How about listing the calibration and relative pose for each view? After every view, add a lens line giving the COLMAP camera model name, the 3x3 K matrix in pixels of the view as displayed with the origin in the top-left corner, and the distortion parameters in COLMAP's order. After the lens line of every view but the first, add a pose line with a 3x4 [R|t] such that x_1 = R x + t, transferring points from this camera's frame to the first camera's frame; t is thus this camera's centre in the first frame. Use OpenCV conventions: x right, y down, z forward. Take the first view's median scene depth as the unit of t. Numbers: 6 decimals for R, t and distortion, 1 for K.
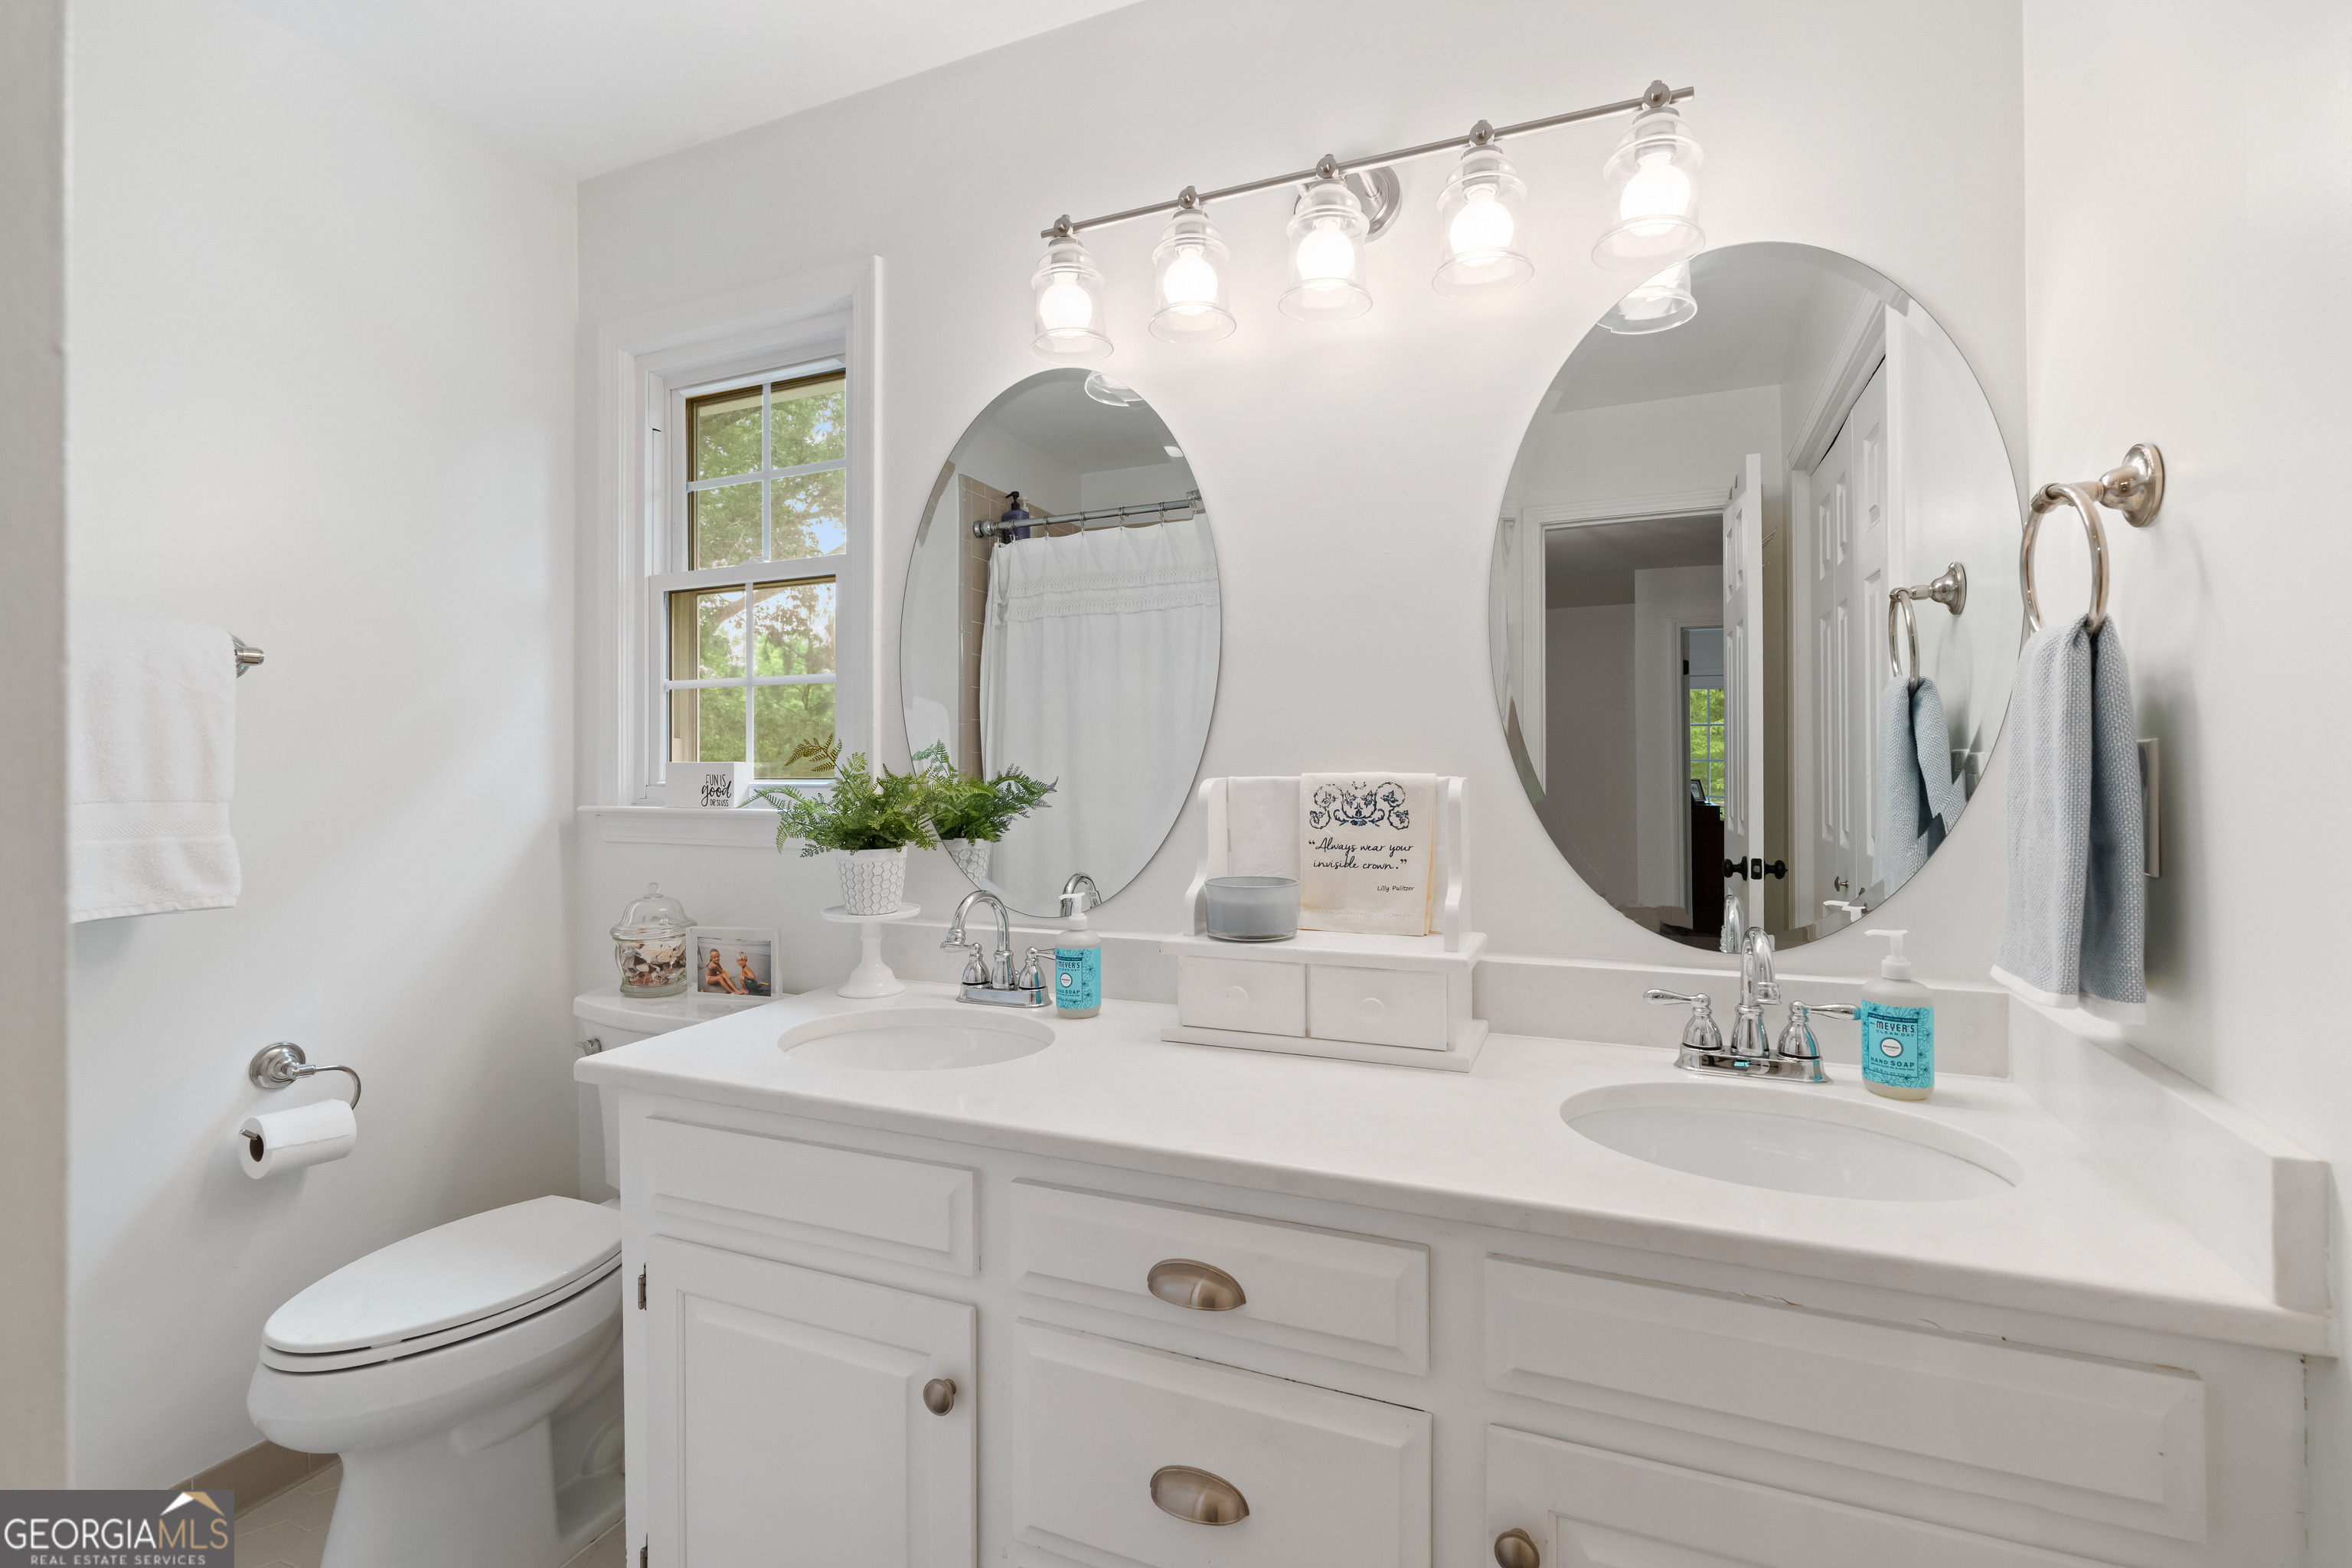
lens RADIAL K [[1029.8, 0, 1186.0], [0, 1029.8, 770.6], [0, 0, 1]] dist [-0.004070, 0.000140]
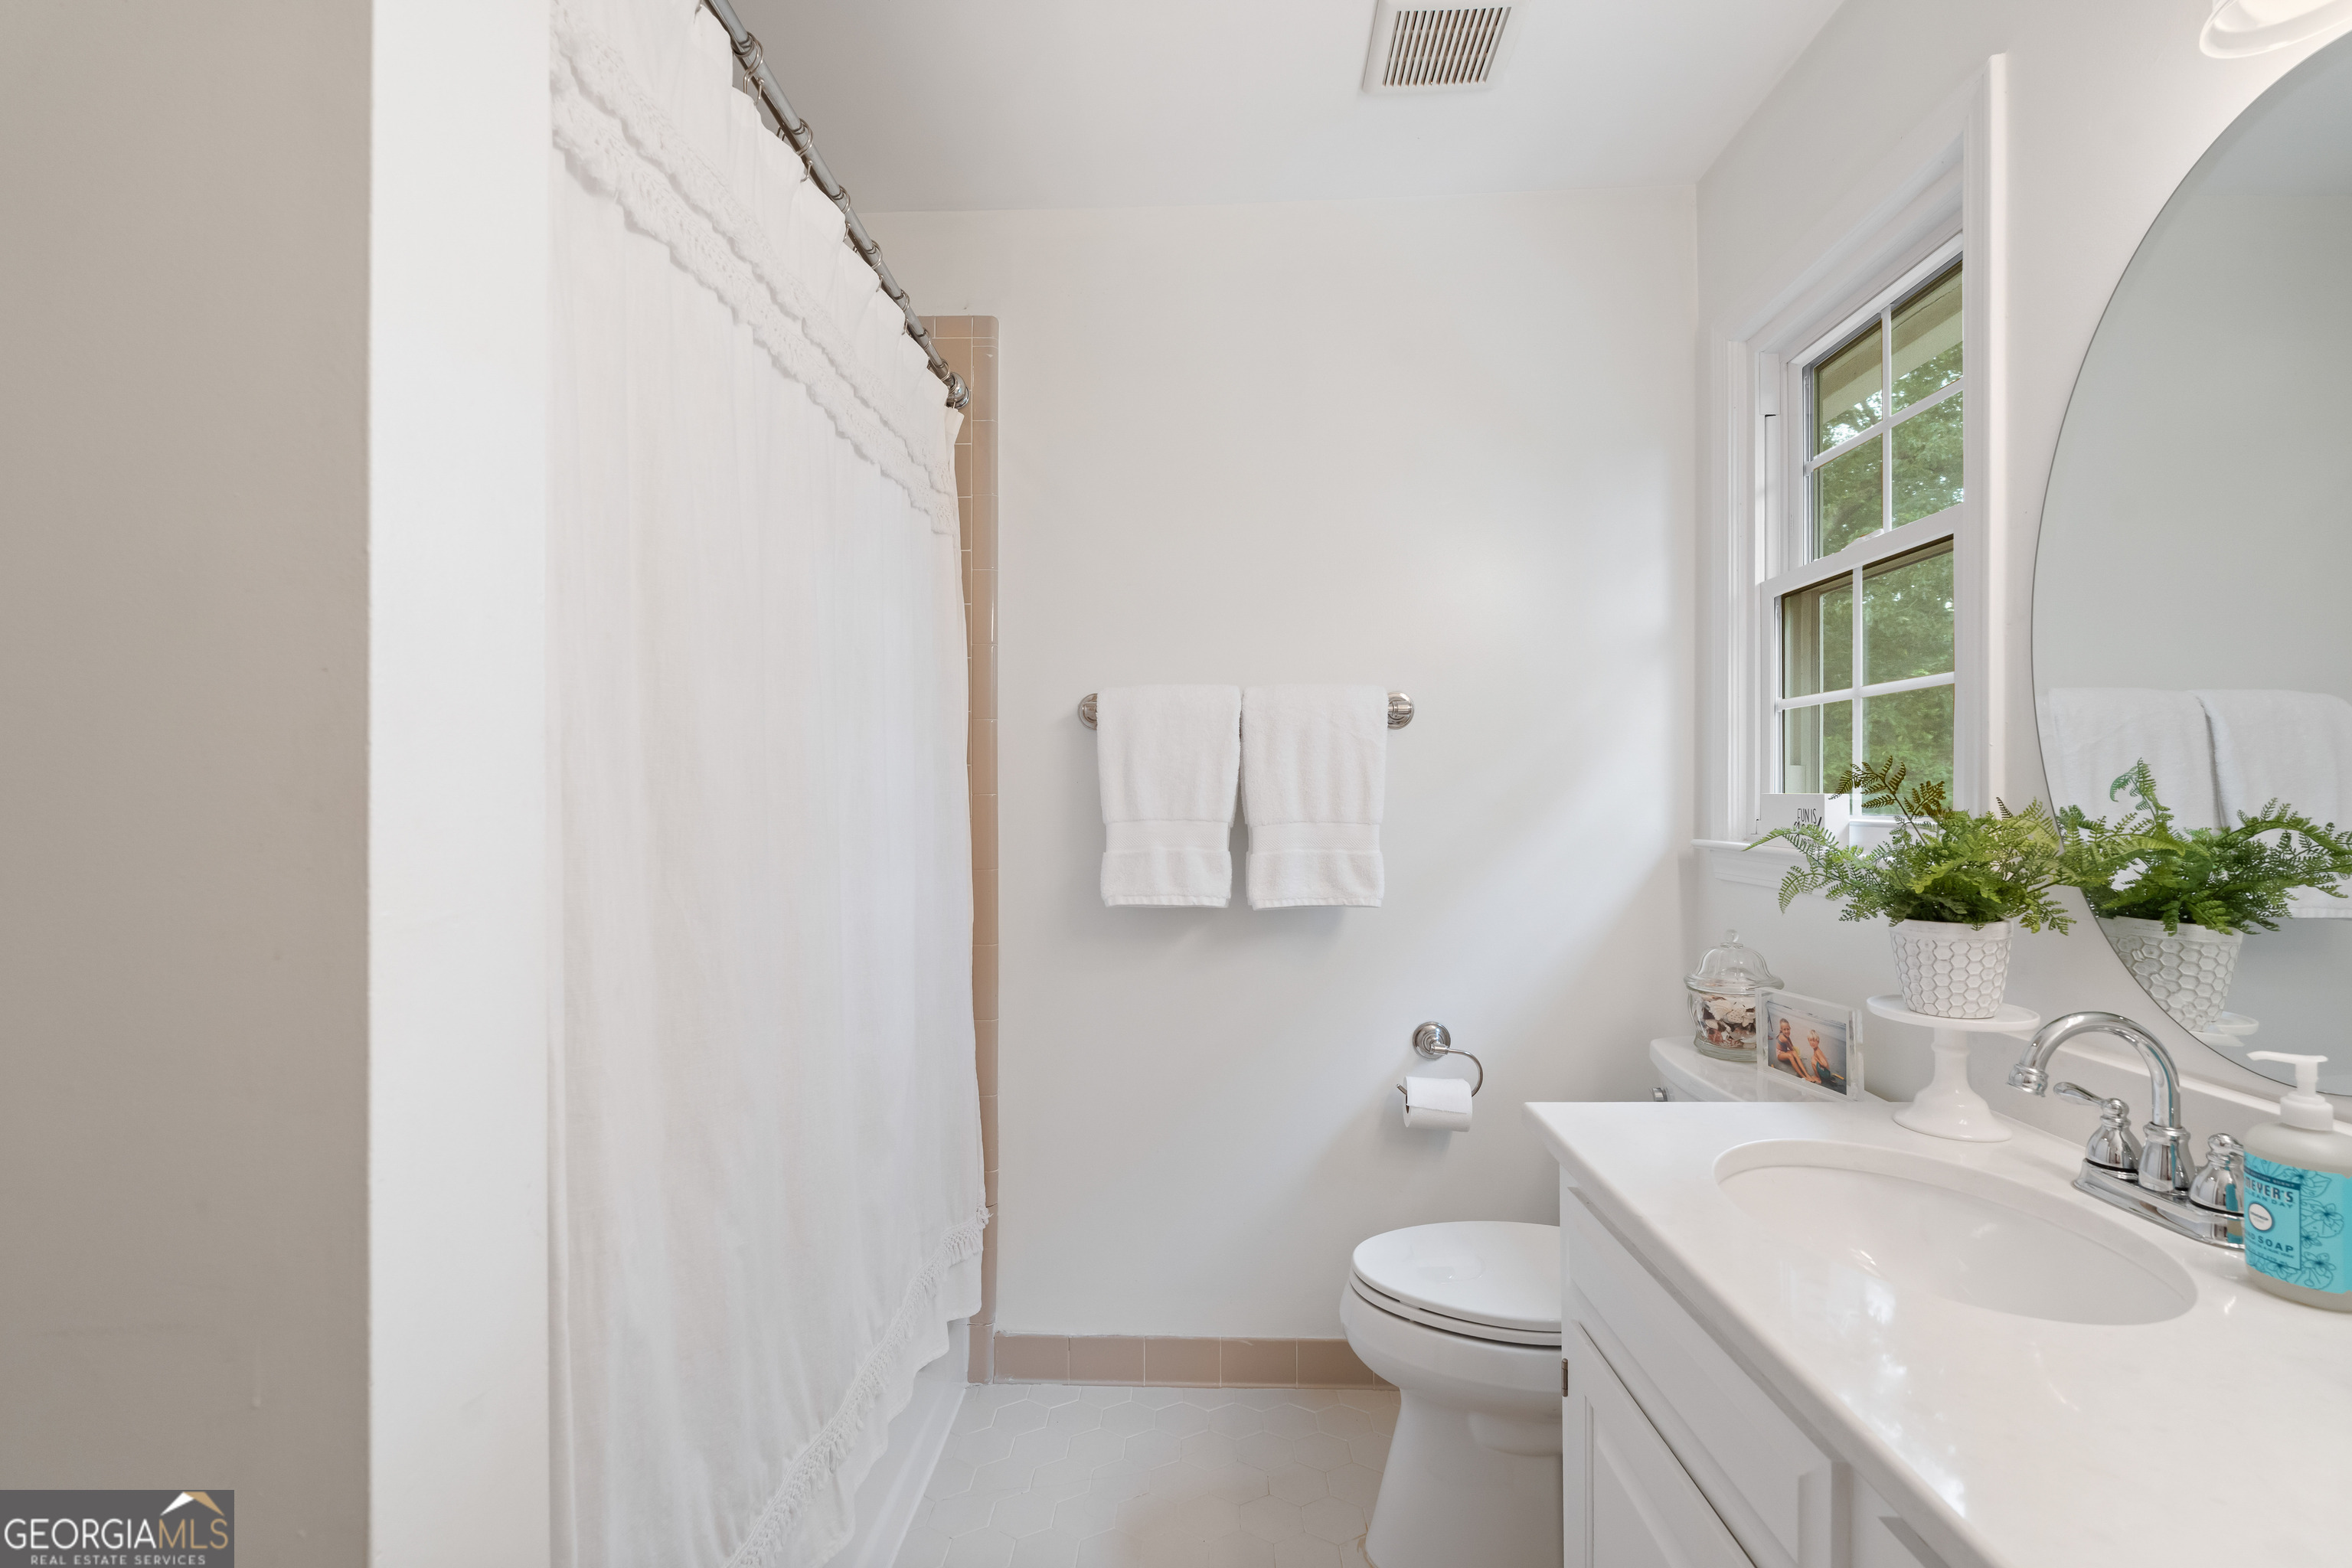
lens RADIAL K [[1029.8, 0, 1183.9], [0, 1029.8, 787.8], [0, 0, 1]] dist [-0.004070, 0.000140]
pose [[0.366975, -0.002073, -0.930229, 0.147074], [-0.006929, 0.999964, -0.004963, -0.006177], [0.930205, 0.008267, 0.366947, 0.266344]]
